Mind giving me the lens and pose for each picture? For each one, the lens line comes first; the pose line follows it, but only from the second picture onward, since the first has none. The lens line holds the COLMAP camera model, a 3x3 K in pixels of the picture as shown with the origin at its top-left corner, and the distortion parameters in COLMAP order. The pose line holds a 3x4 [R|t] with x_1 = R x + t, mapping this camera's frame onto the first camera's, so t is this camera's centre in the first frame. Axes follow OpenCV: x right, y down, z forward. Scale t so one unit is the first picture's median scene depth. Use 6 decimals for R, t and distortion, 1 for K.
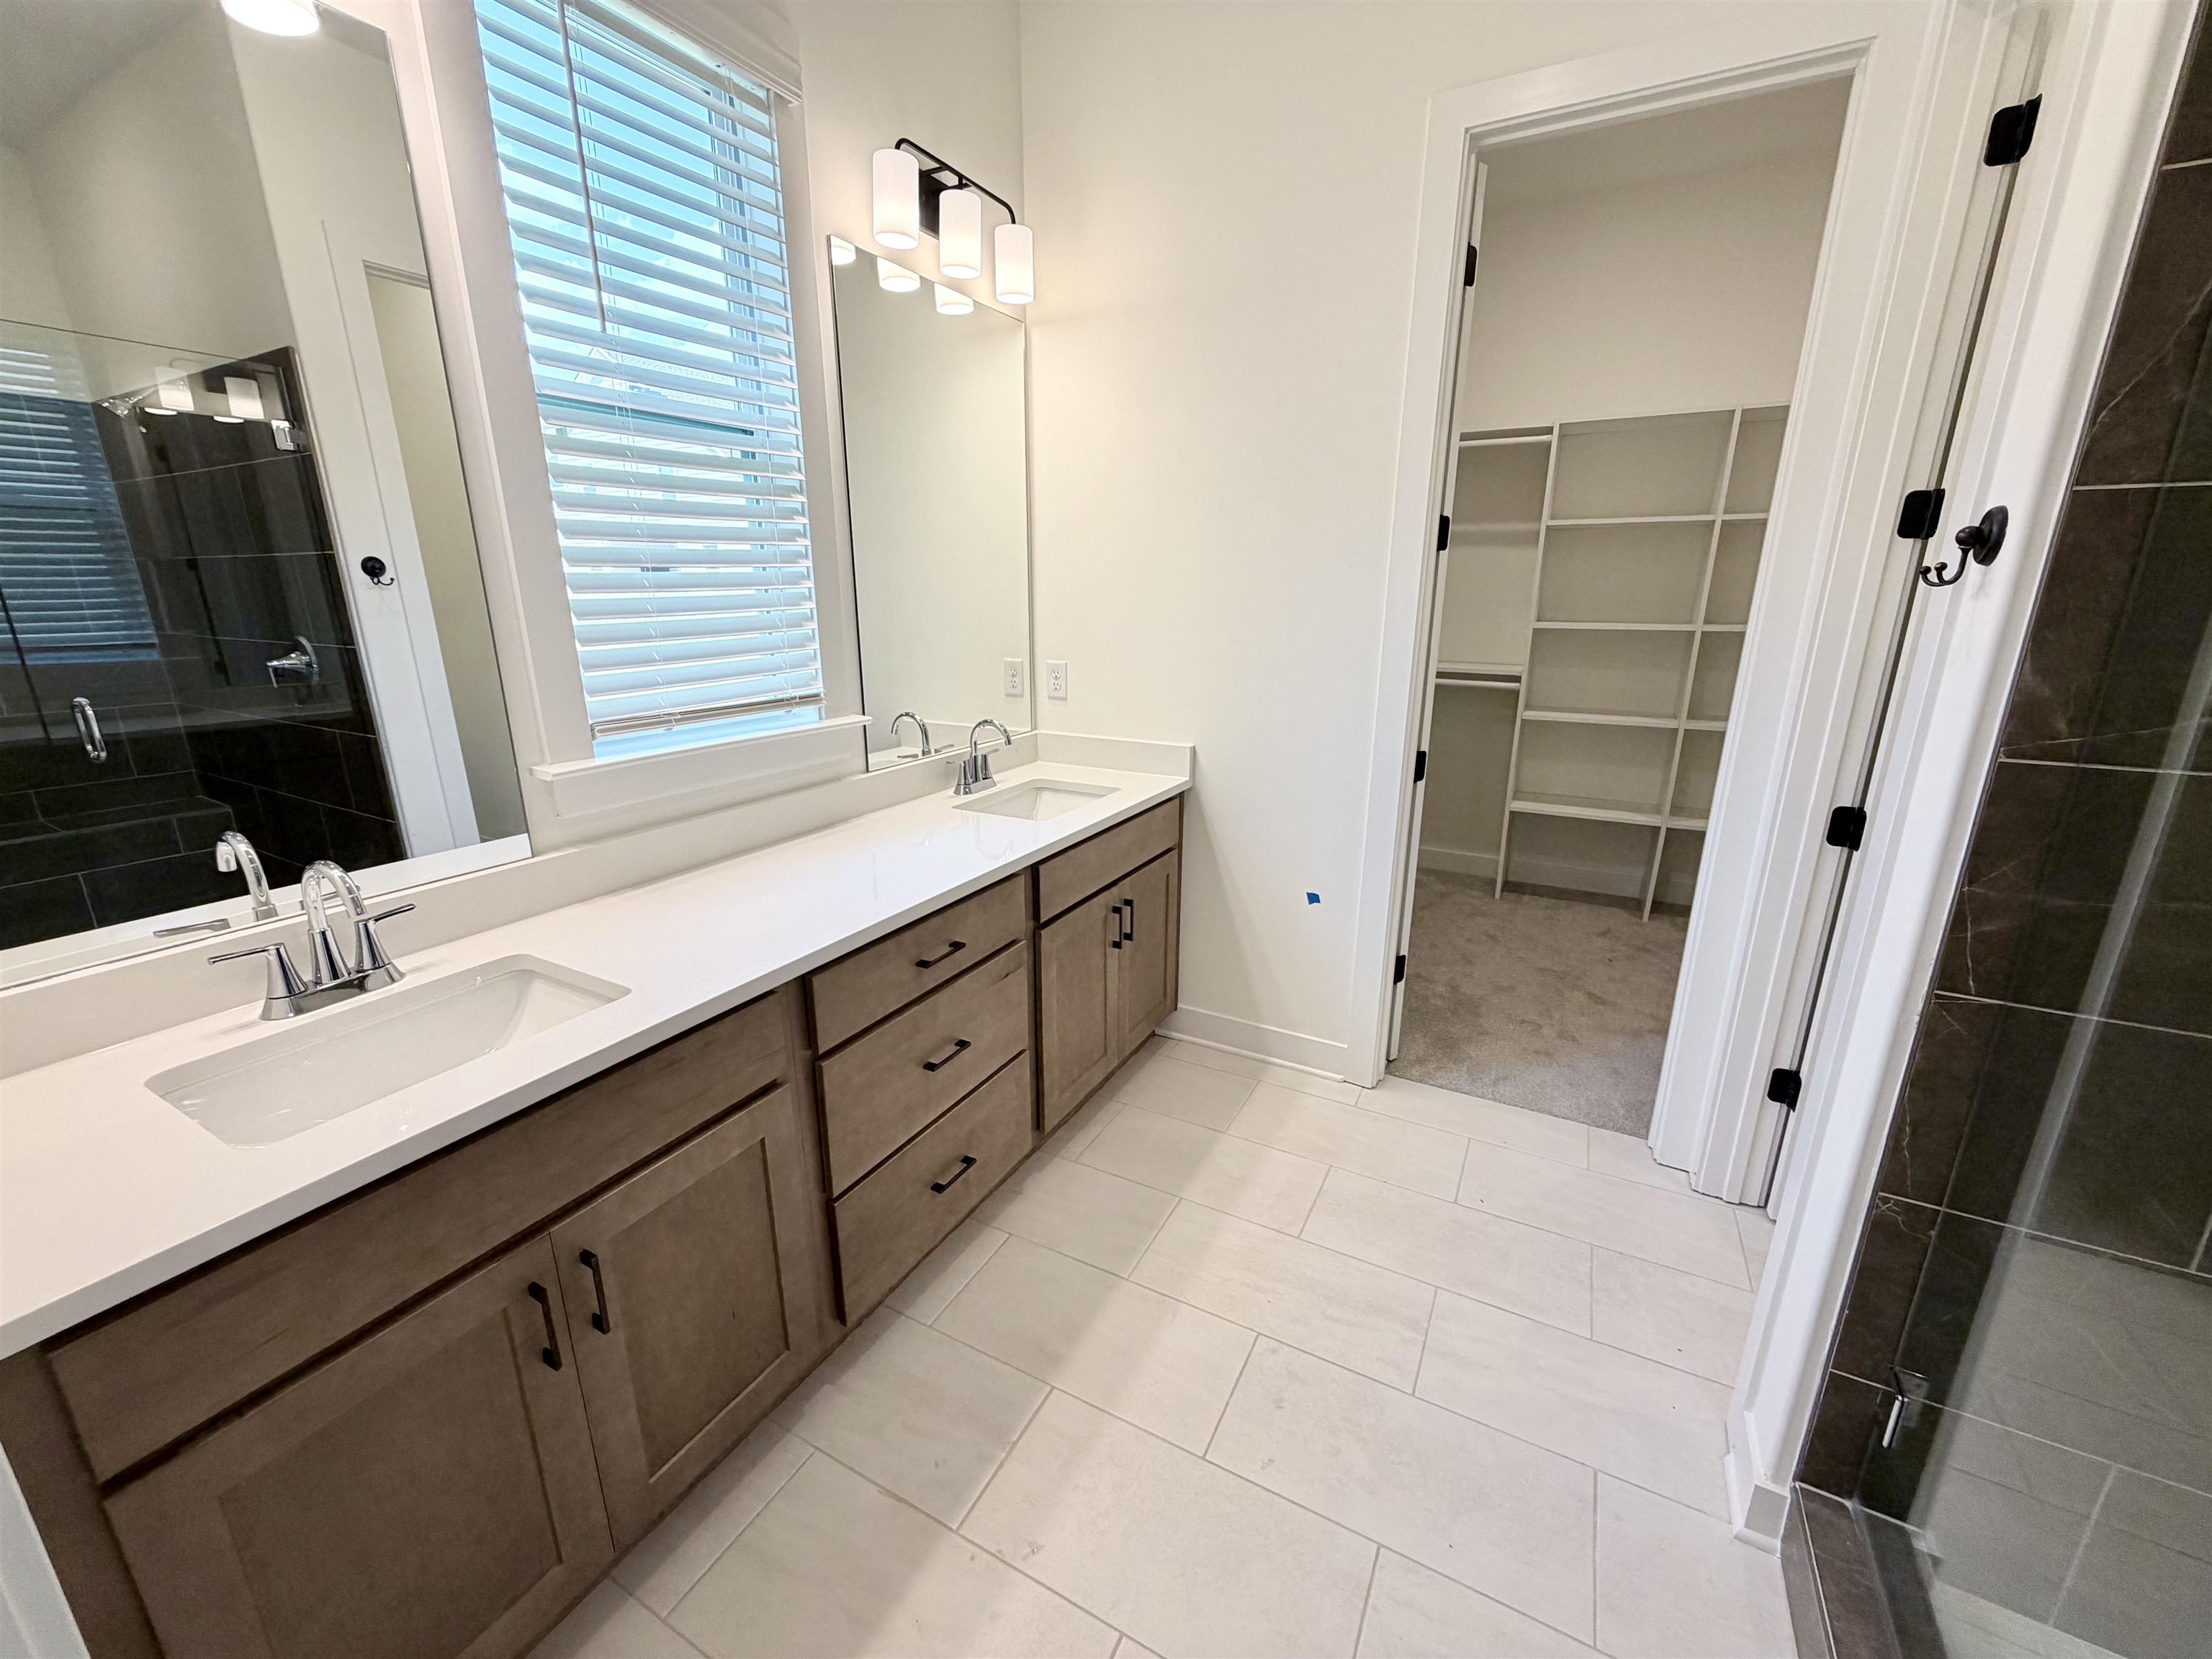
lens RADIAL K [[886.4, 0, 1106.0], [0, 886.4, 829.5], [0, 0, 1]] dist [0.001365, 0.000257]
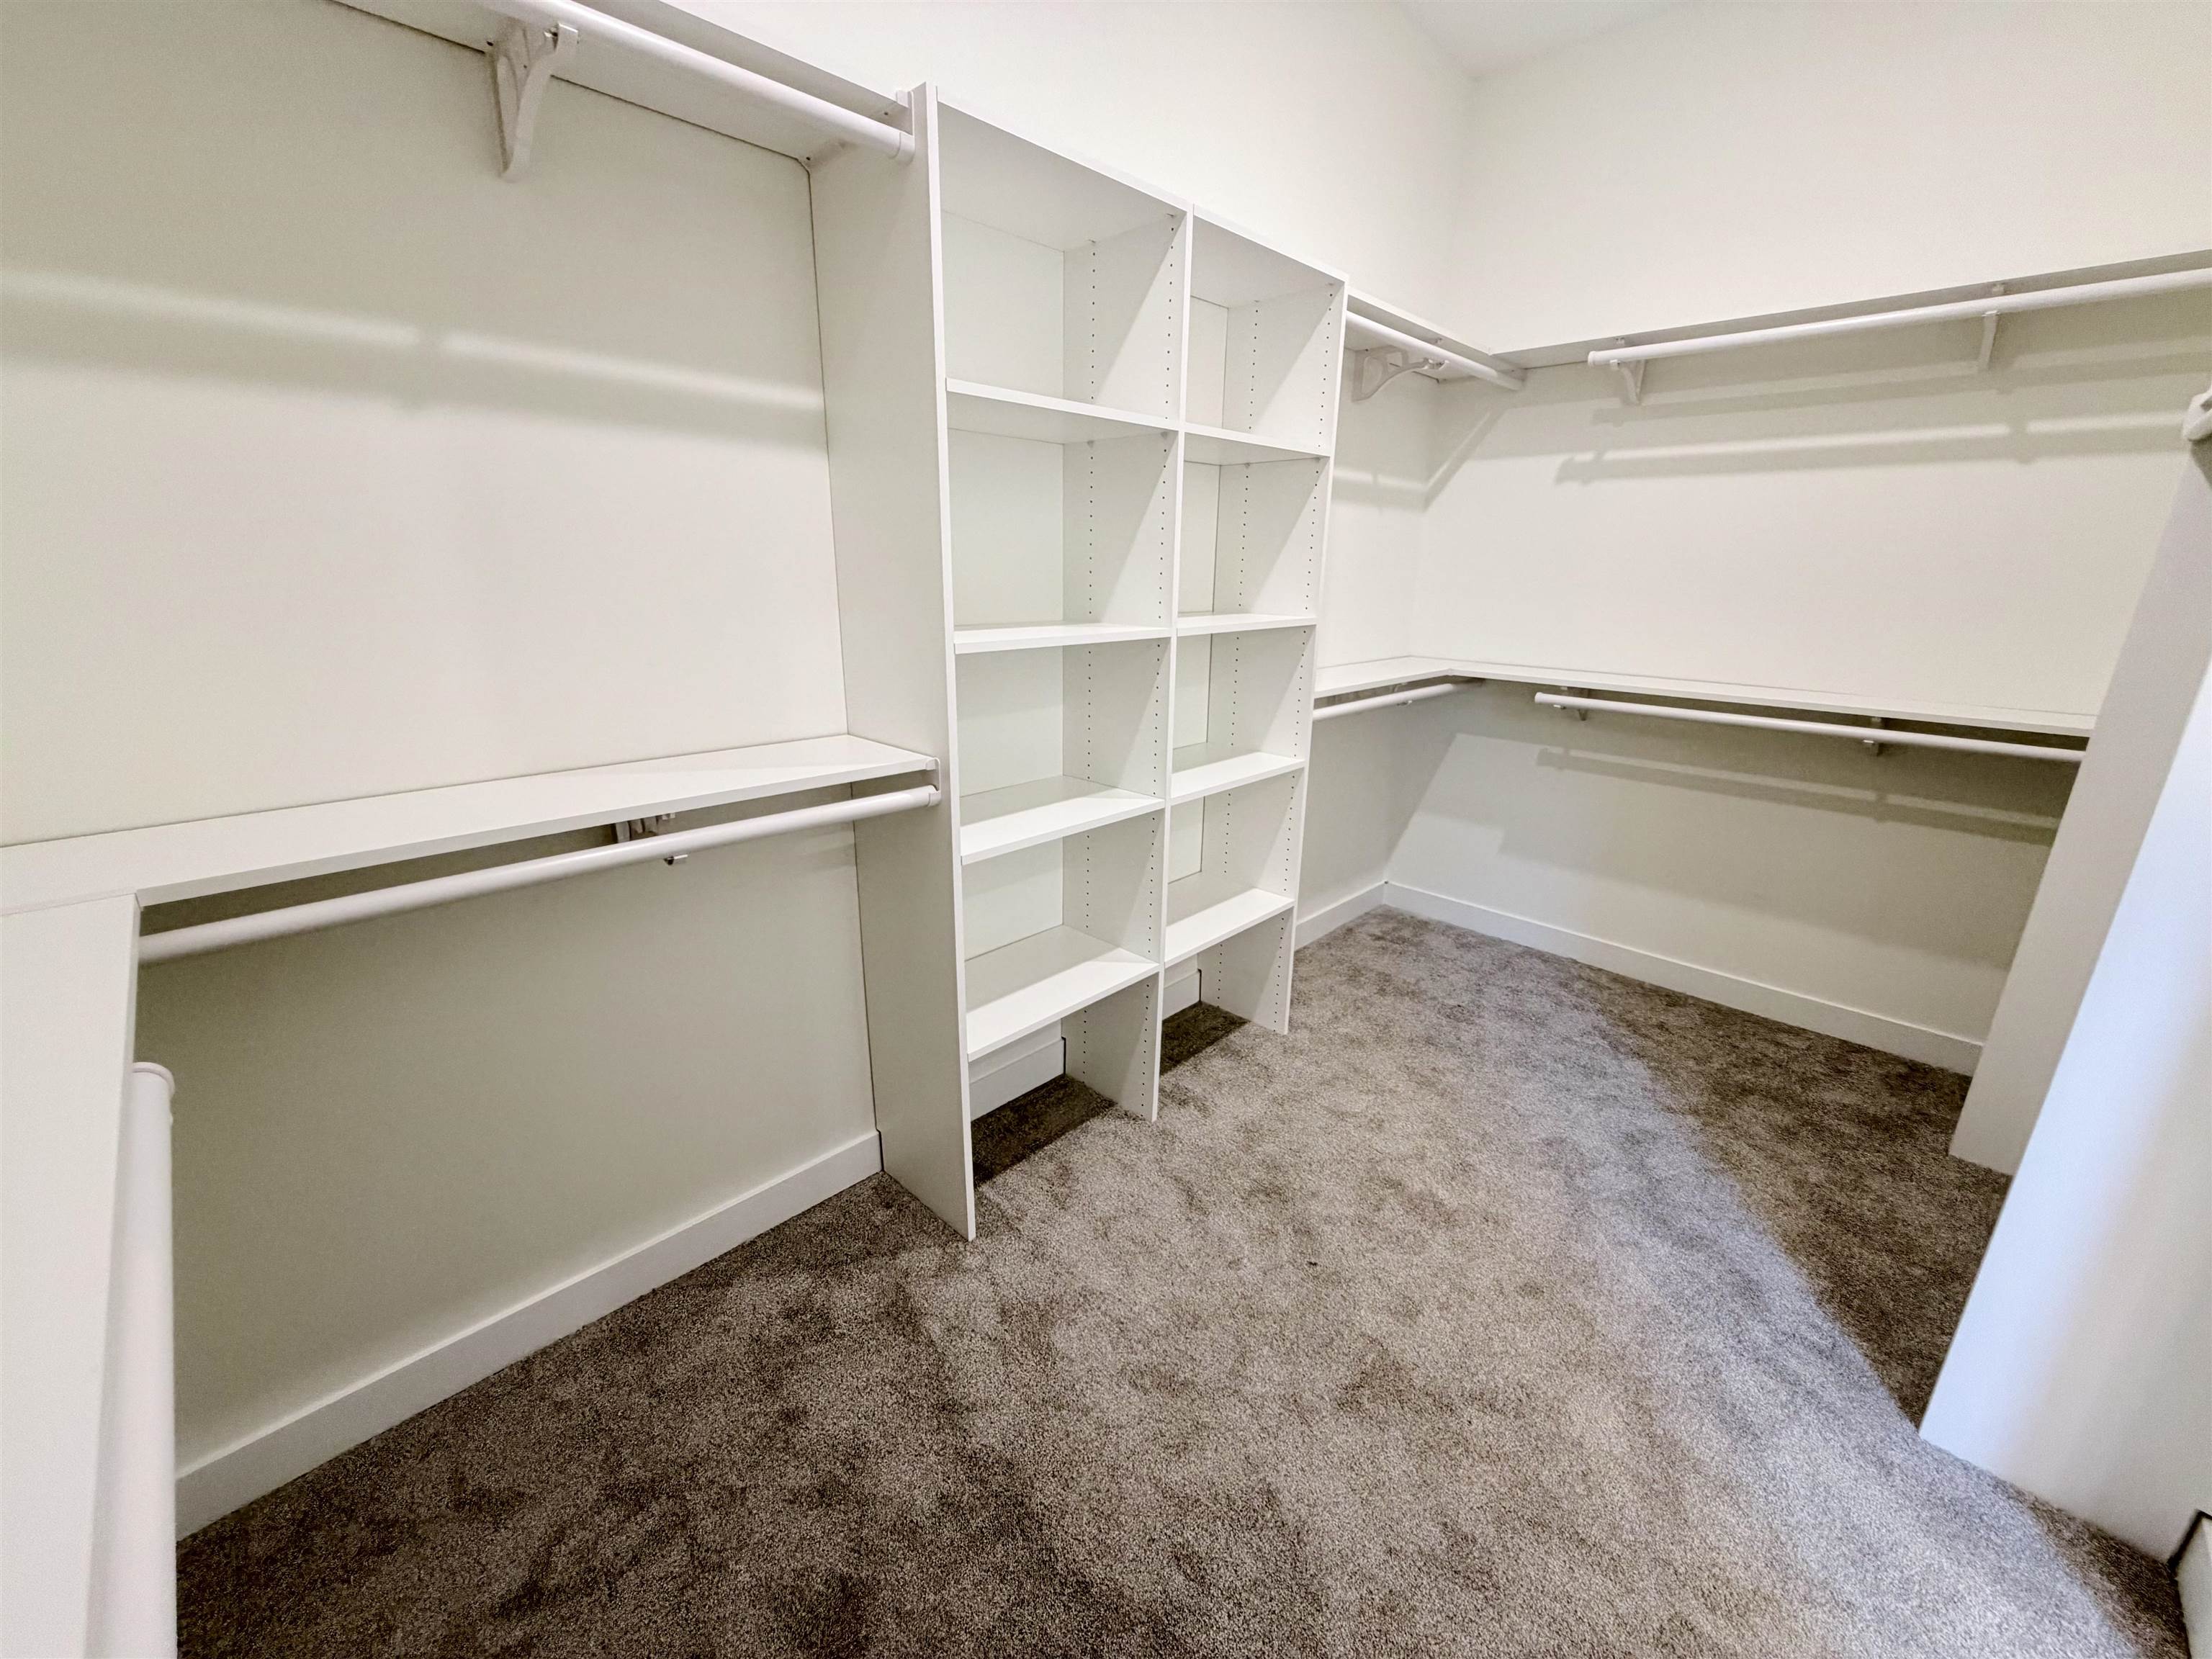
lens RADIAL K [[886.4, 0, 1106.0], [0, 886.4, 829.5], [0, 0, 1]] dist [0.001365, 0.000257]
pose [[0.276292, -0.276117, 0.920555, 0.224904], [0.245951, 0.946258, 0.210007, -0.471187], [-0.929070, 0.168389, 0.329355, 1.744261]]
